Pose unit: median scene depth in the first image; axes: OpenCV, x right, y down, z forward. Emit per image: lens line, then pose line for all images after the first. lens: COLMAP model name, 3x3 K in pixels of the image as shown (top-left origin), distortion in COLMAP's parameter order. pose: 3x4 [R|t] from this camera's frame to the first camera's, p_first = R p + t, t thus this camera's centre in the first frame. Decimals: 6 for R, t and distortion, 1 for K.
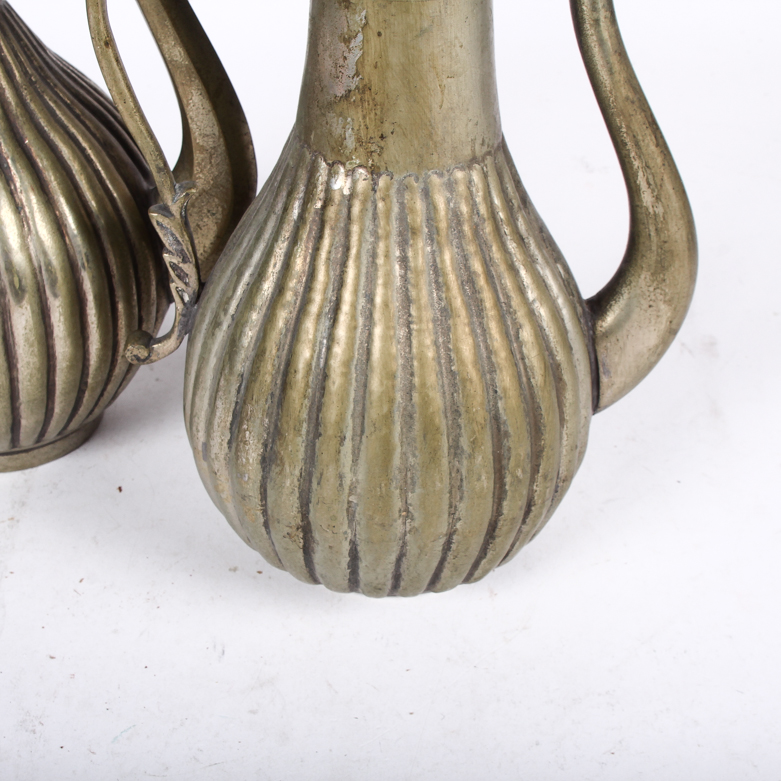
lens RADIAL K [[1345.3, 0, 393.6], [0, 1345.3, 393.7], [0, 0, 1]] dist [-0.096789, 0.000000]
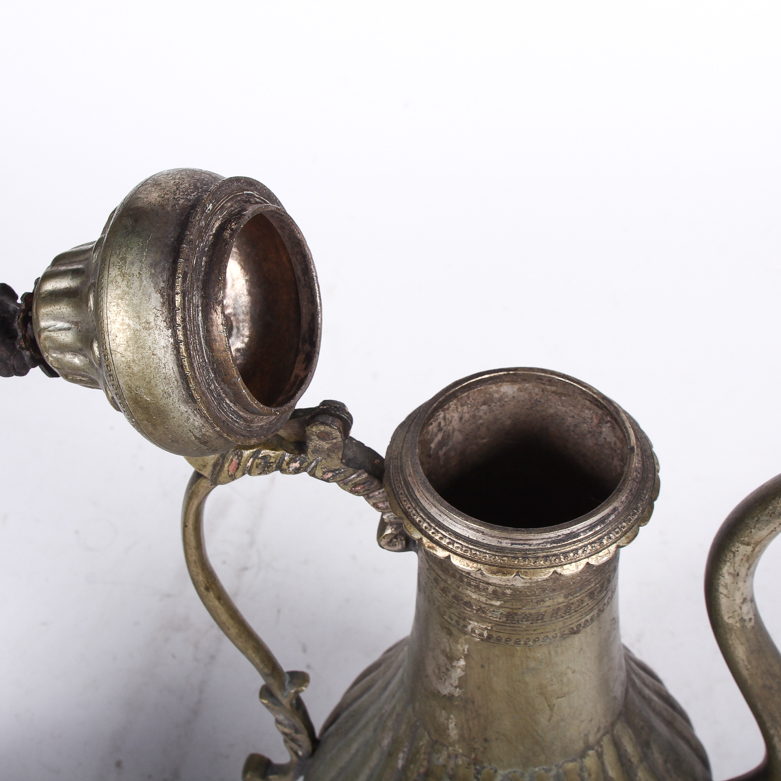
lens RADIAL K [[1345.3, 0, 388.9], [0, 1345.3, 388.0], [0, 0, 1]] dist [-0.096789, 0.000000]
pose [[0.984111, 0.063497, -0.165812, 0.057953], [-0.038087, 0.987623, 0.152154, -0.519149], [0.173421, -0.143422, 0.974349, 0.102637]]
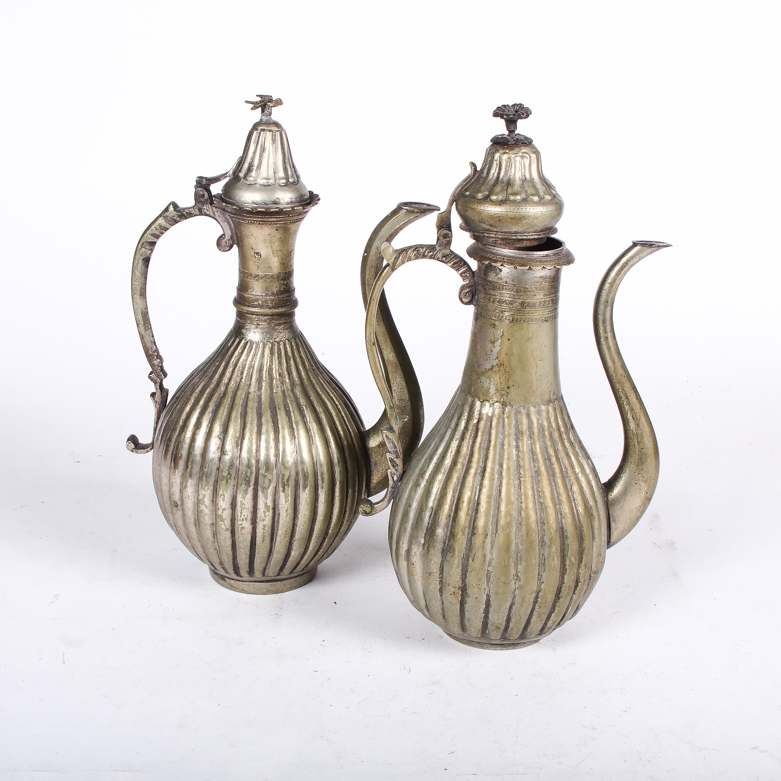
lens RADIAL K [[1345.3, 0, 390.0], [0, 1345.3, 389.5], [0, 0, 1]] dist [-0.096789, 0.000000]
pose [[0.999754, 0.017211, 0.013999, -0.203762], [-0.012305, 0.955231, -0.295605, 0.401057], [-0.018460, 0.295360, 0.955208, -0.932354]]
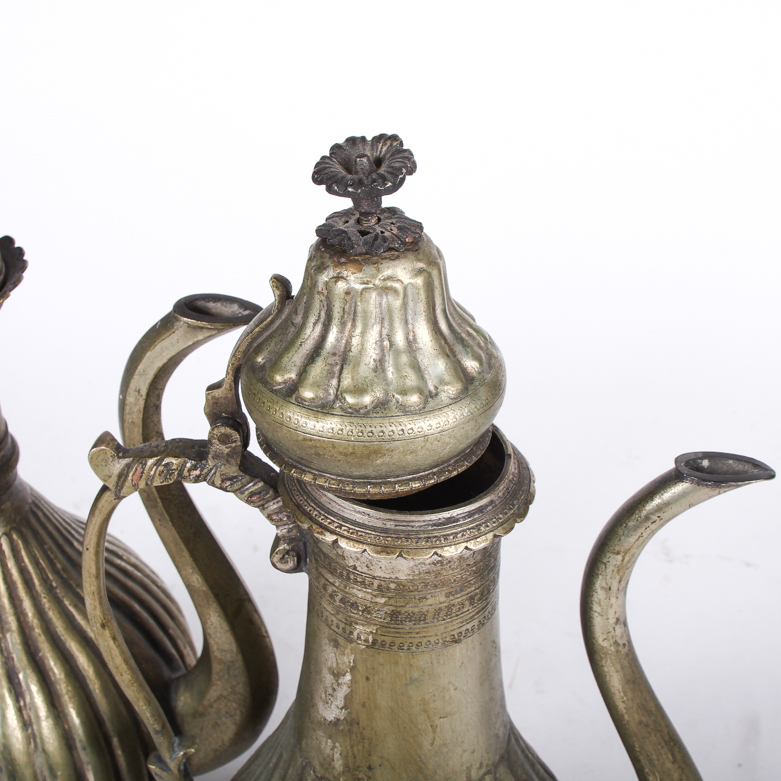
lens RADIAL K [[1345.3, 0, 393.6], [0, 1345.3, 390.5], [0, 0, 1]] dist [-0.096789, 0.000000]
pose [[0.991959, 0.060169, -0.111346, 0.088426], [-0.069536, 0.994183, -0.082247, -0.344723], [0.105750, 0.089328, 0.990372, 0.034356]]
